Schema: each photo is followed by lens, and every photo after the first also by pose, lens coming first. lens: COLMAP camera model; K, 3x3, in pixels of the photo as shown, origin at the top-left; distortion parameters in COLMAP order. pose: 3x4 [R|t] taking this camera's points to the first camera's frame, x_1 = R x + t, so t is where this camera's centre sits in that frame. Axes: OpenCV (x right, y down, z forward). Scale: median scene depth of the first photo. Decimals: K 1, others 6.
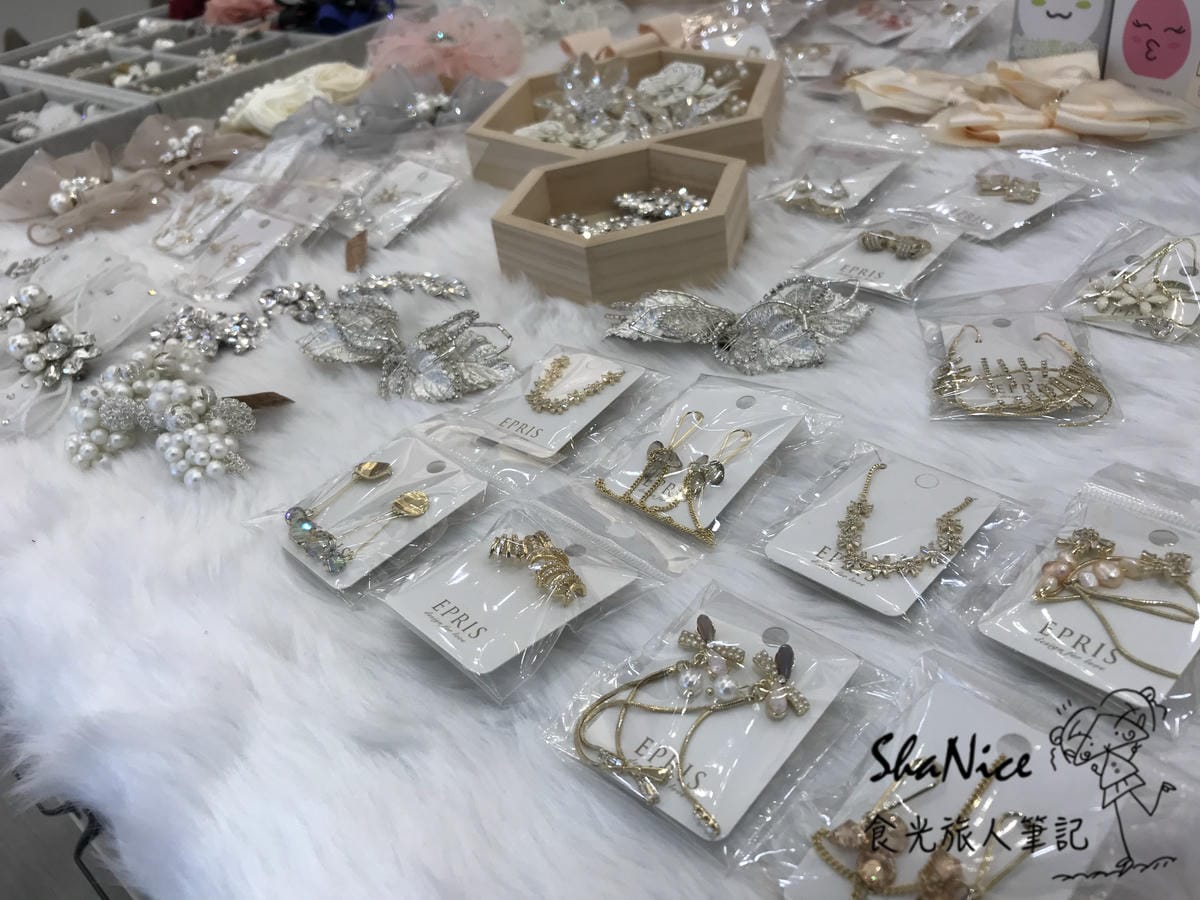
lens RADIAL K [[988.8, 0, 600.0], [0, 988.8, 450.0], [0, 0, 1]] dist [0.035685, -0.018021]
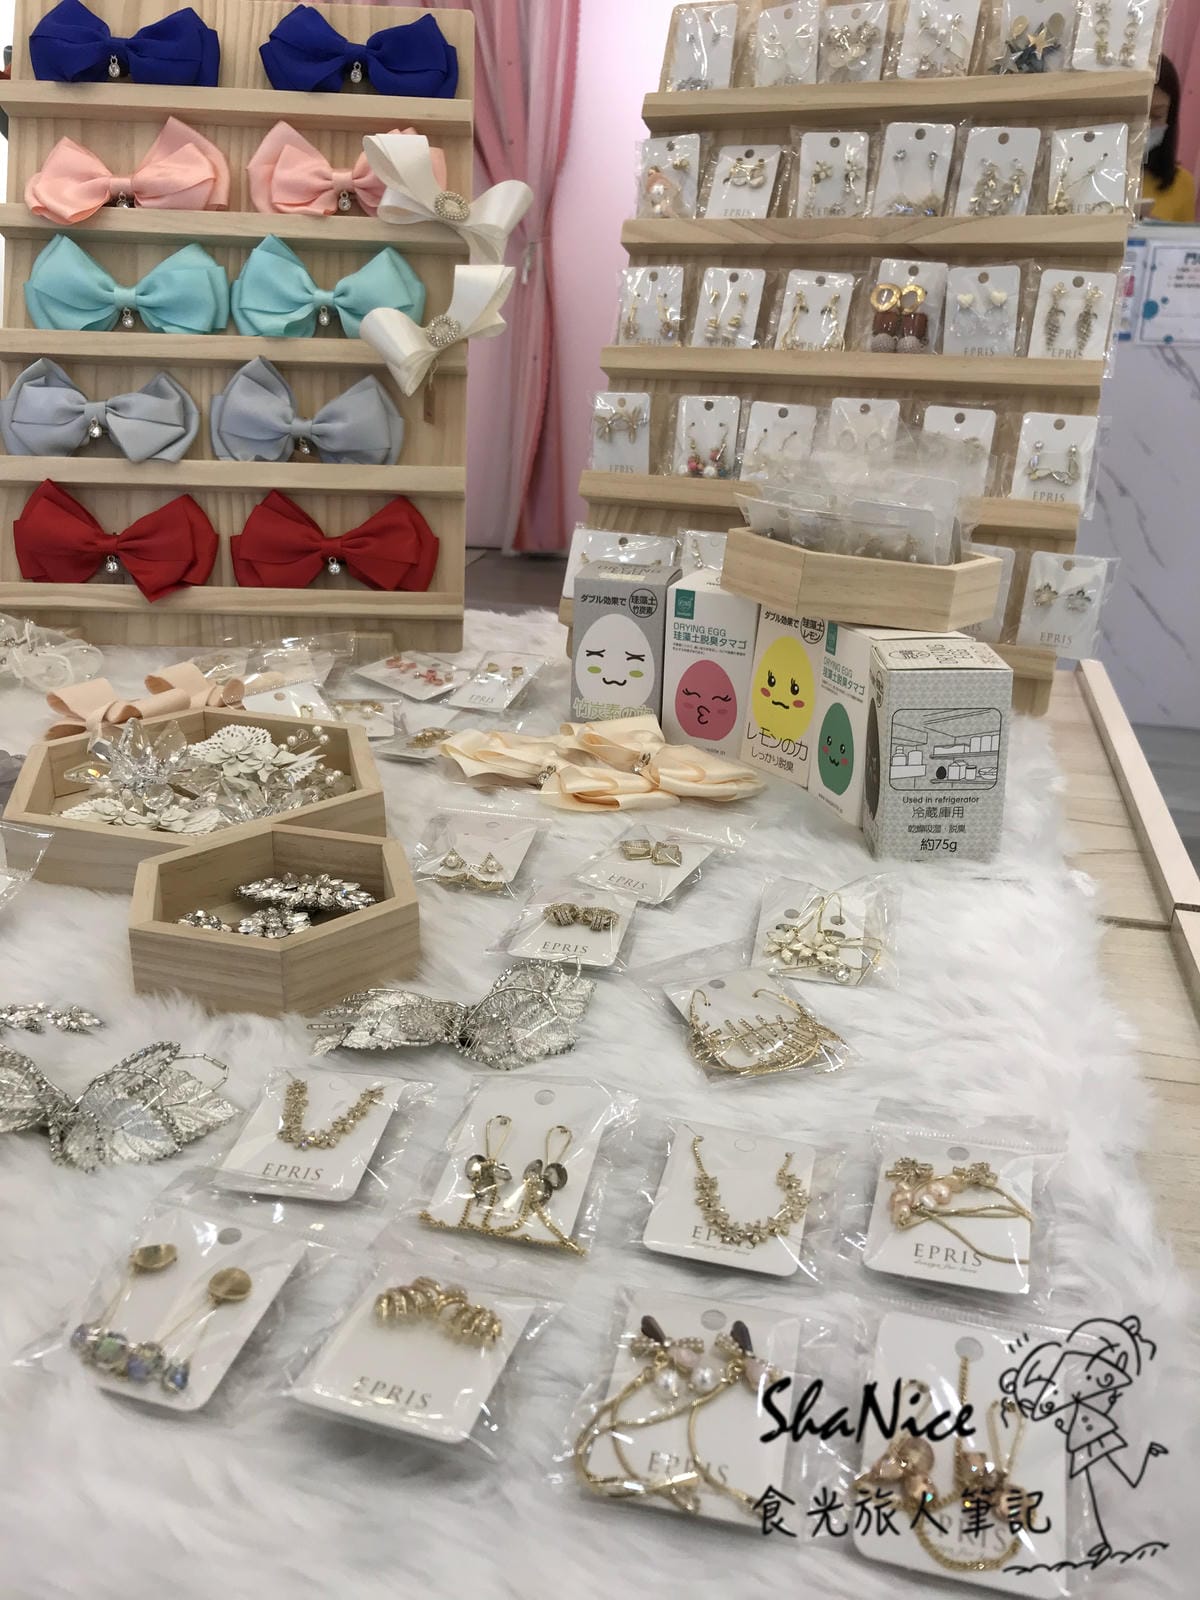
lens RADIAL K [[1318.5, 0, 600.0], [0, 1318.5, 800.0], [0, 0, 1]] dist [0.035685, -0.018021]
pose [[0.865326, -0.043526, 0.499315, -0.364688], [0.178705, 0.957541, -0.226229, -0.021015], [-0.468268, 0.284992, 0.836364, -0.144180]]
